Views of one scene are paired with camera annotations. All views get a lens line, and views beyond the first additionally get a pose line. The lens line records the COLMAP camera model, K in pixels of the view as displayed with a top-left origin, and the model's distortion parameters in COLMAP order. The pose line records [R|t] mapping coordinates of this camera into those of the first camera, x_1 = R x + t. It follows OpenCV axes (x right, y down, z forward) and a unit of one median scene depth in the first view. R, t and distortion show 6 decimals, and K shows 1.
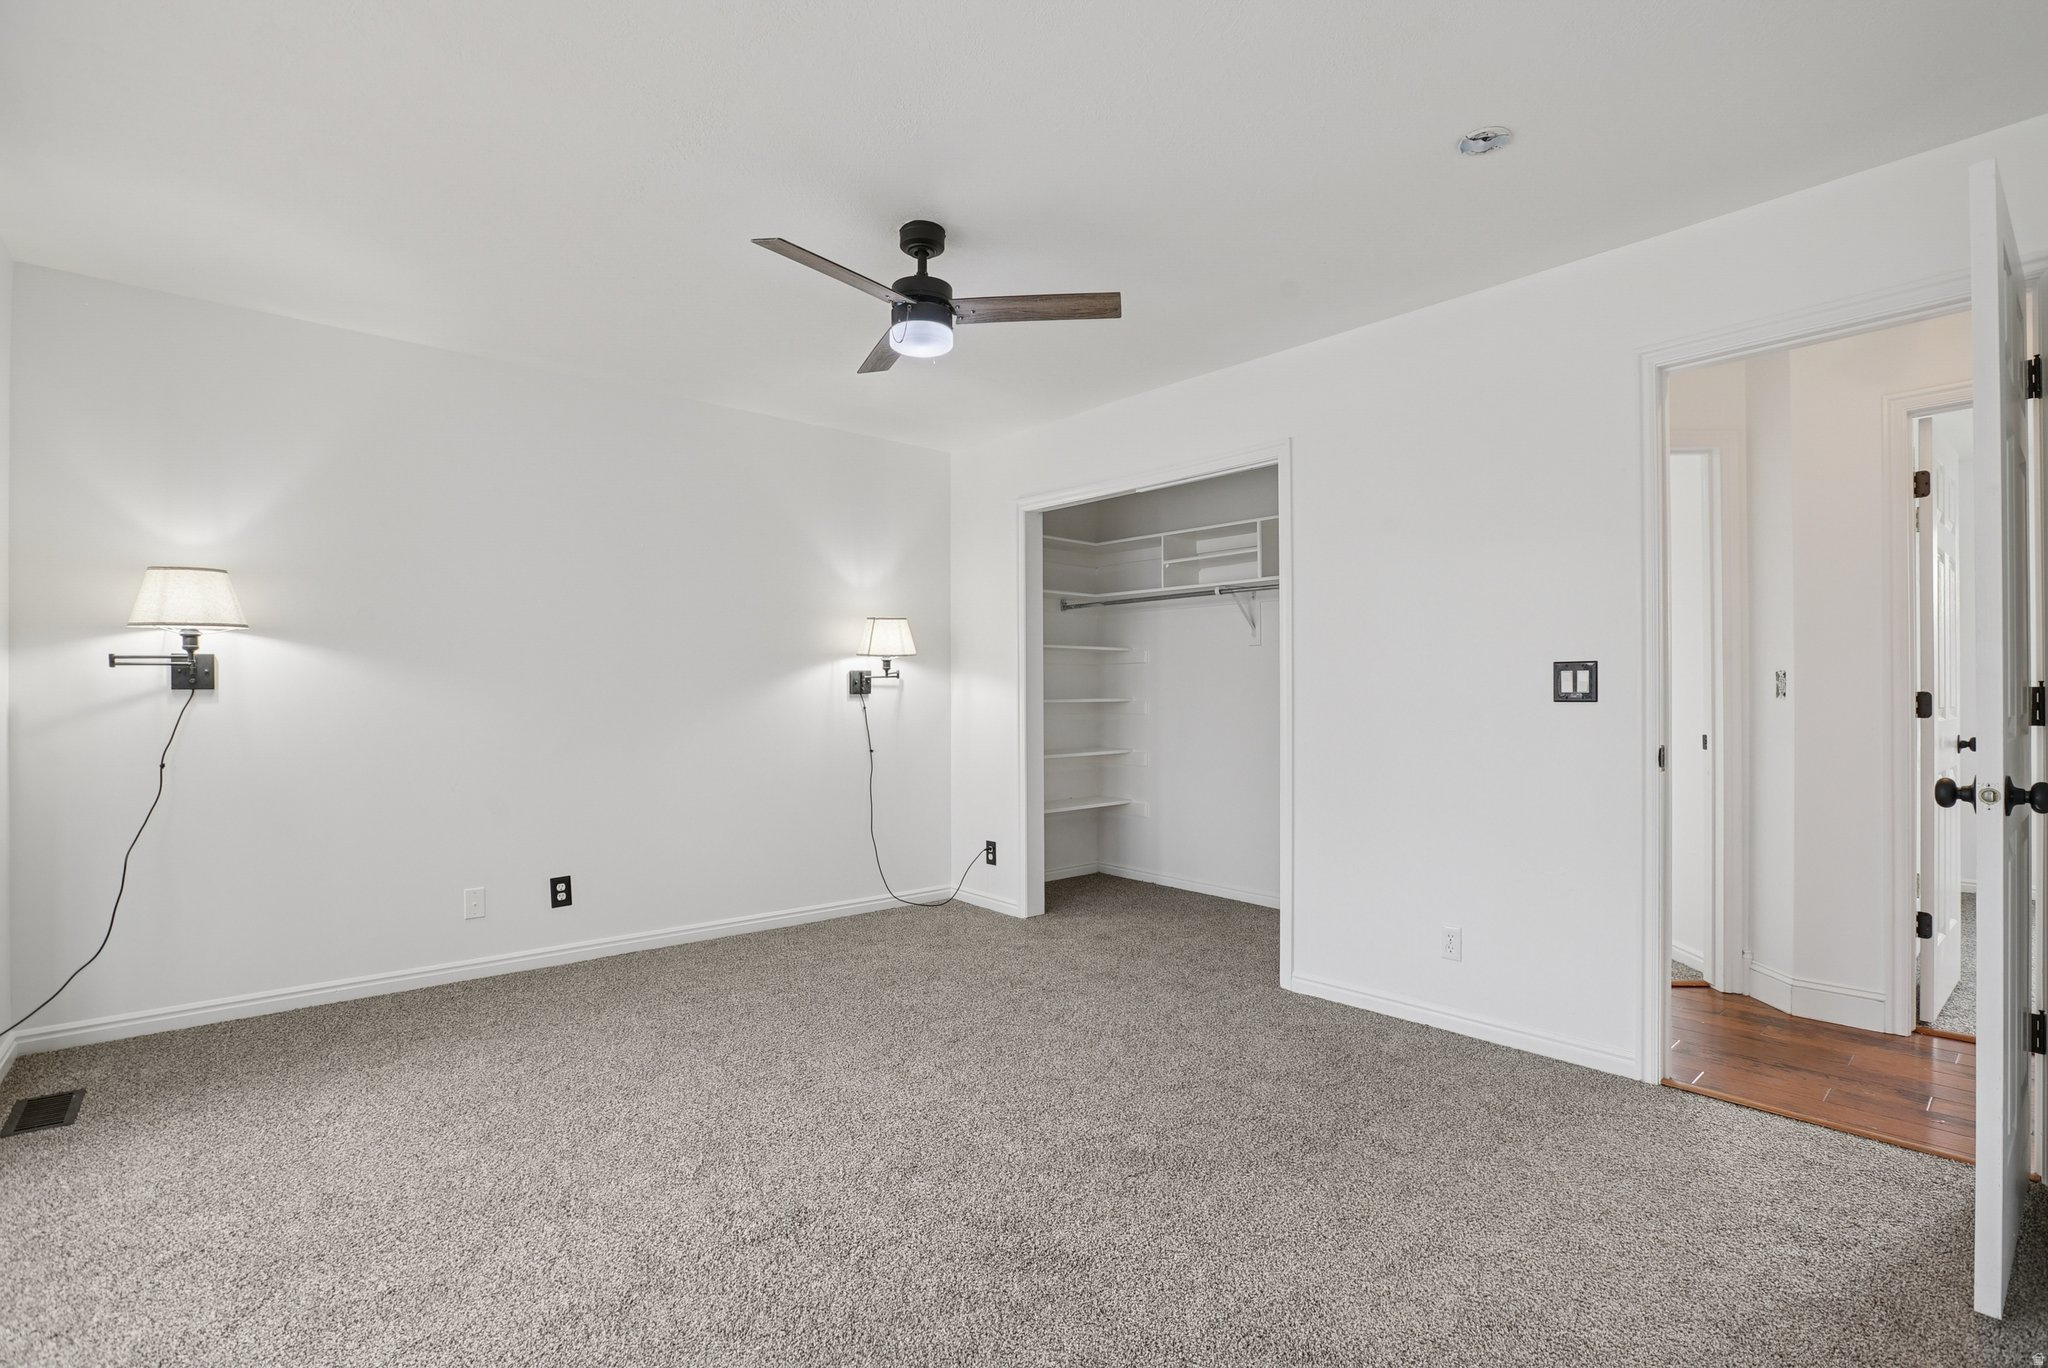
lens RADIAL K [[954.6, 0, 1030.6], [0, 954.6, 685.0], [0, 0, 1]] dist [-0.053288, 0.018063]
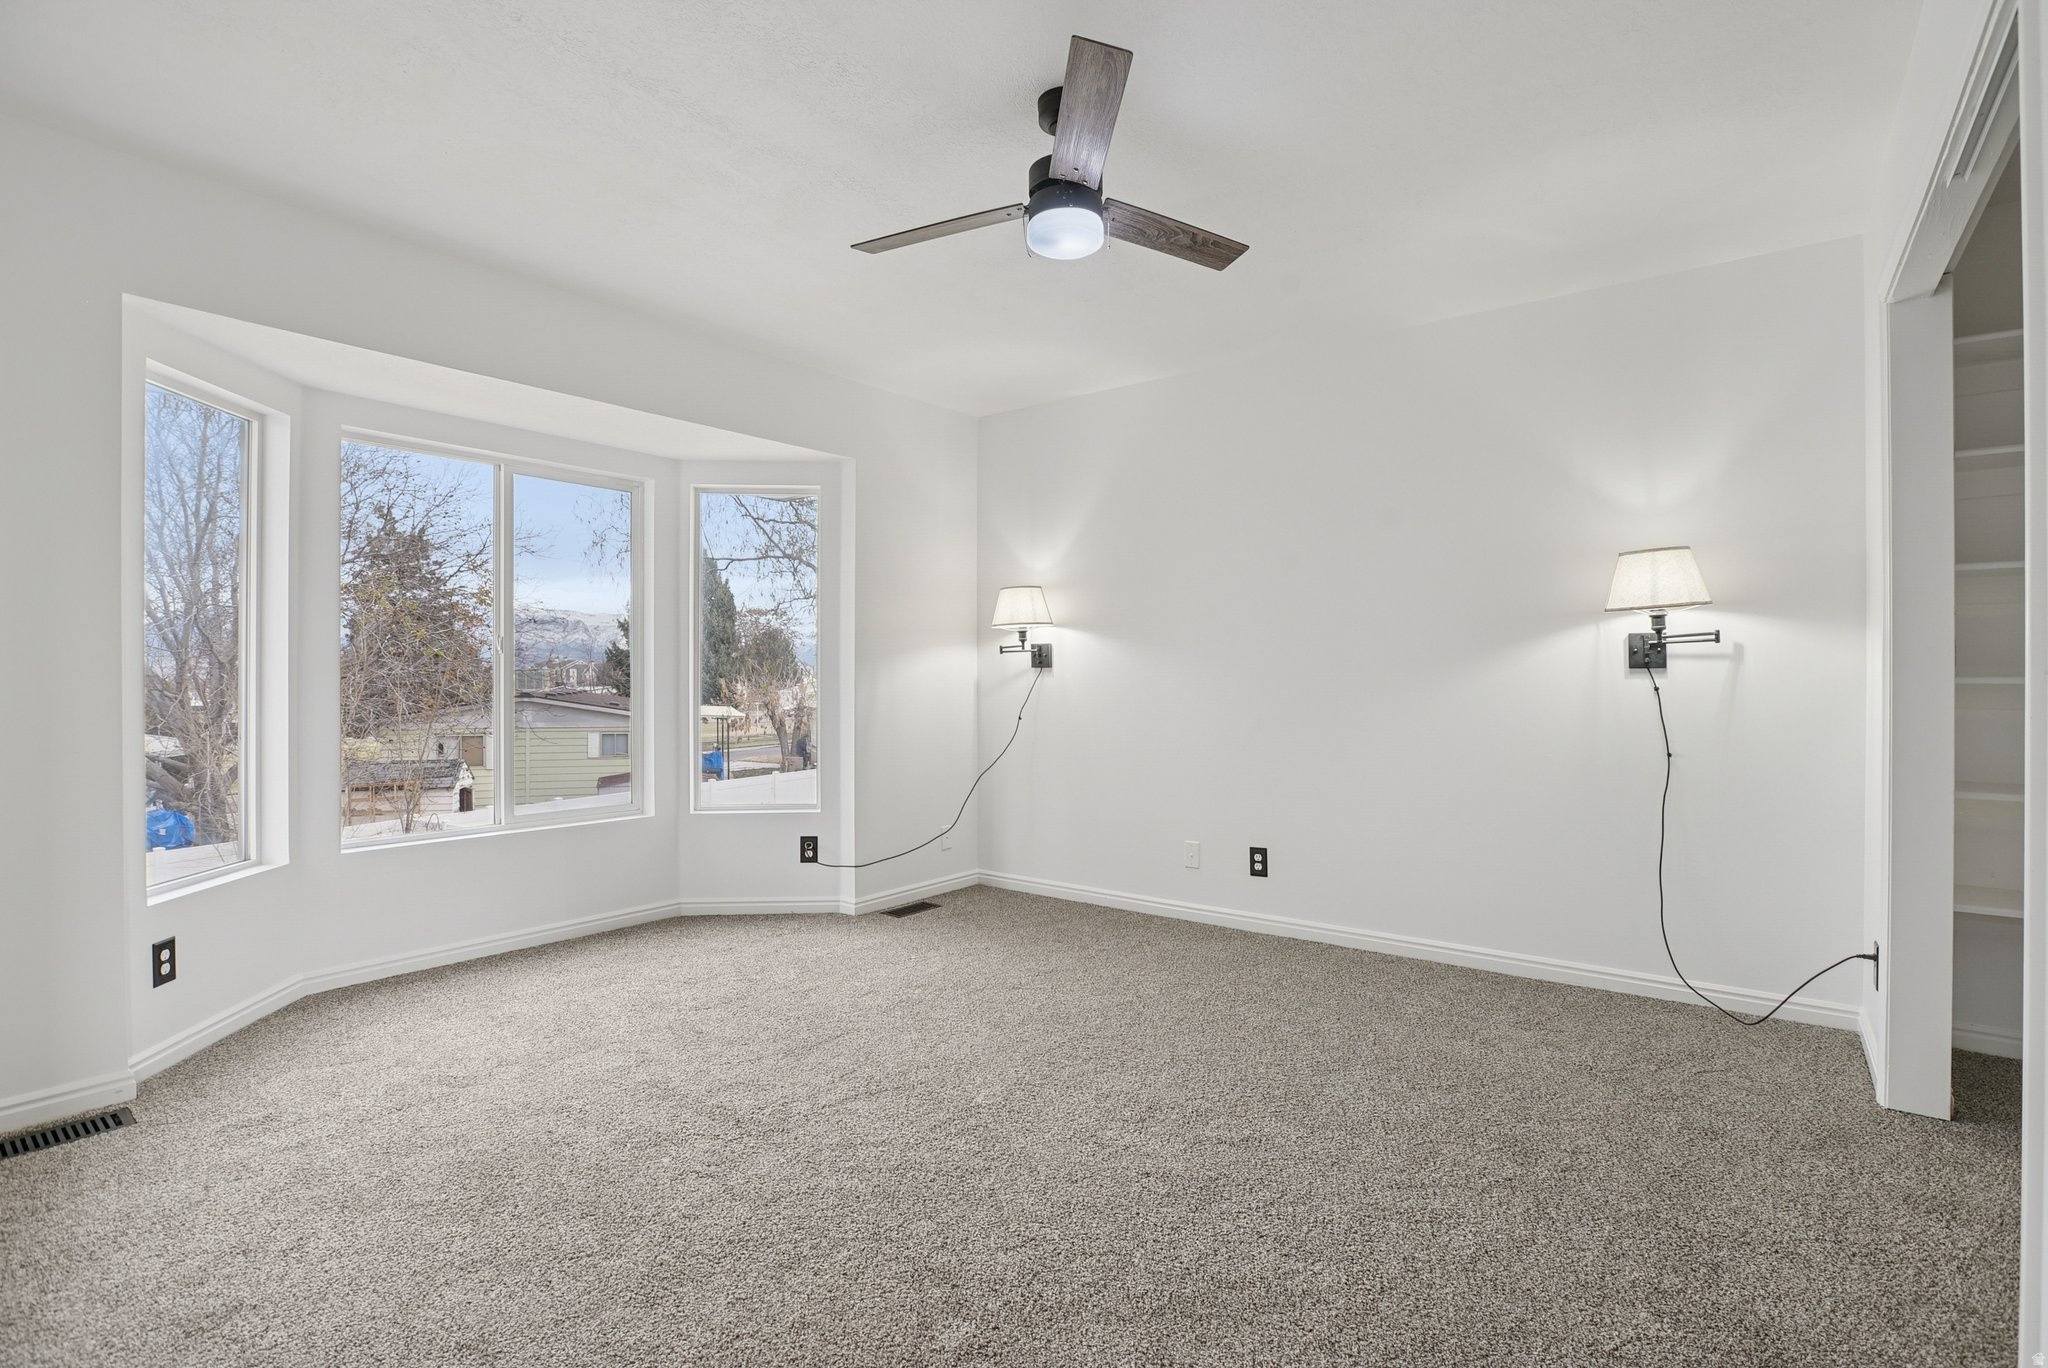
lens RADIAL K [[954.6, 0, 1033.9], [0, 954.6, 685.0], [0, 0, 1]] dist [-0.053288, 0.018063]
pose [[0.193340, 0.013863, -0.981034, 0.391844], [0.011587, 0.999798, 0.016412, 0.005245], [0.981063, -0.014541, 0.193141, 0.465466]]
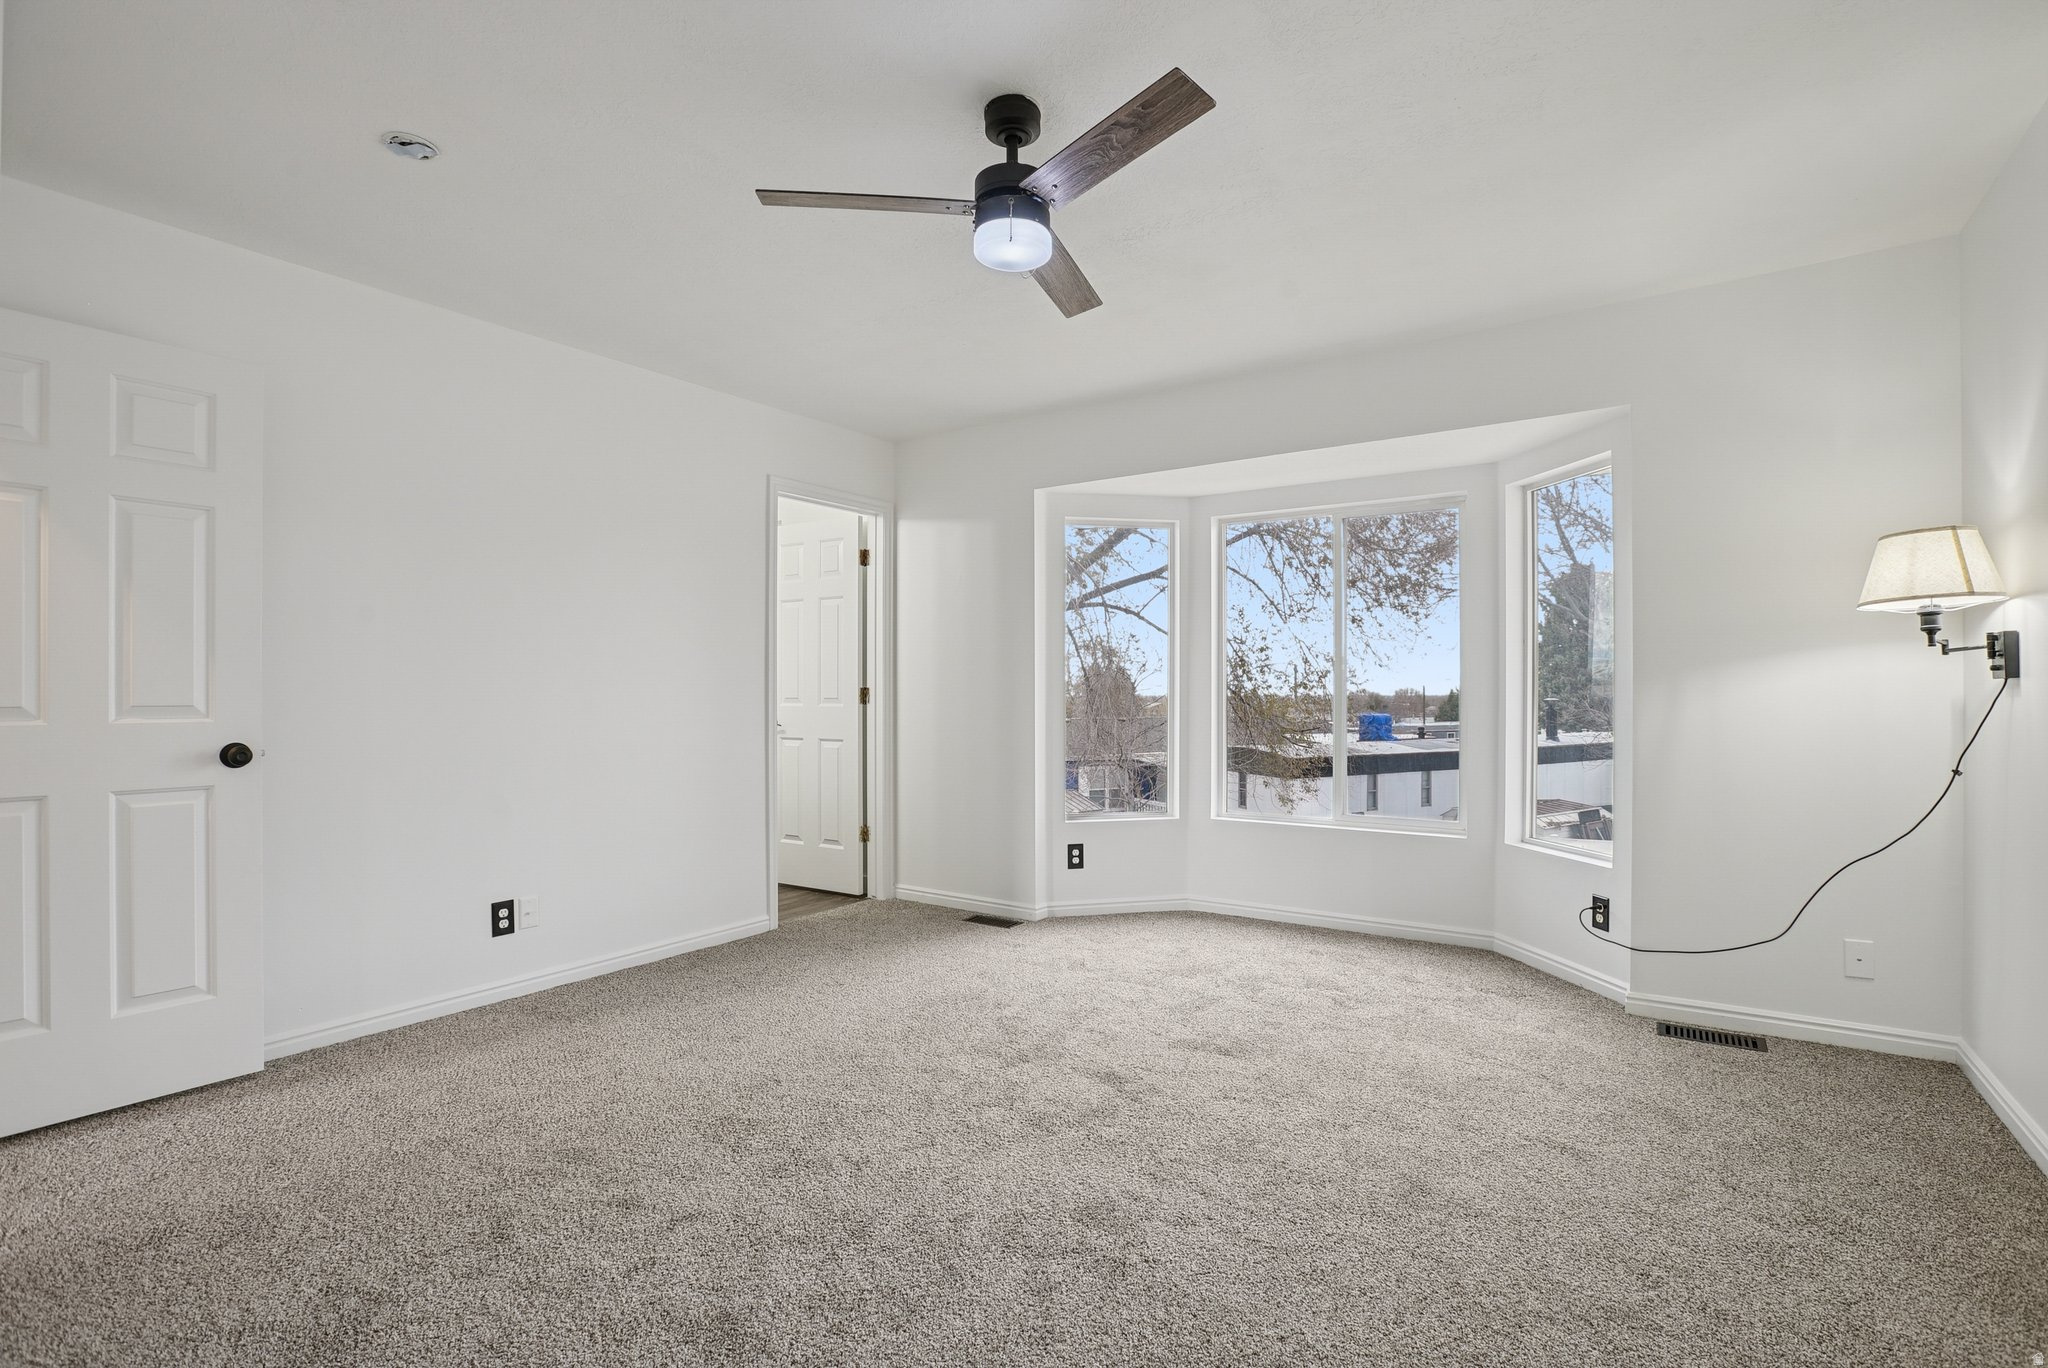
lens RADIAL K [[954.6, 0, 1027.2], [0, 954.6, 687.1], [0, 0, 1]] dist [-0.053288, 0.018063]
pose [[-0.965781, -0.000002, -0.259359, 0.046836], [0.004089, 0.999876, -0.015234, 0.014932], [0.259327, -0.015773, -0.965661, 1.015971]]
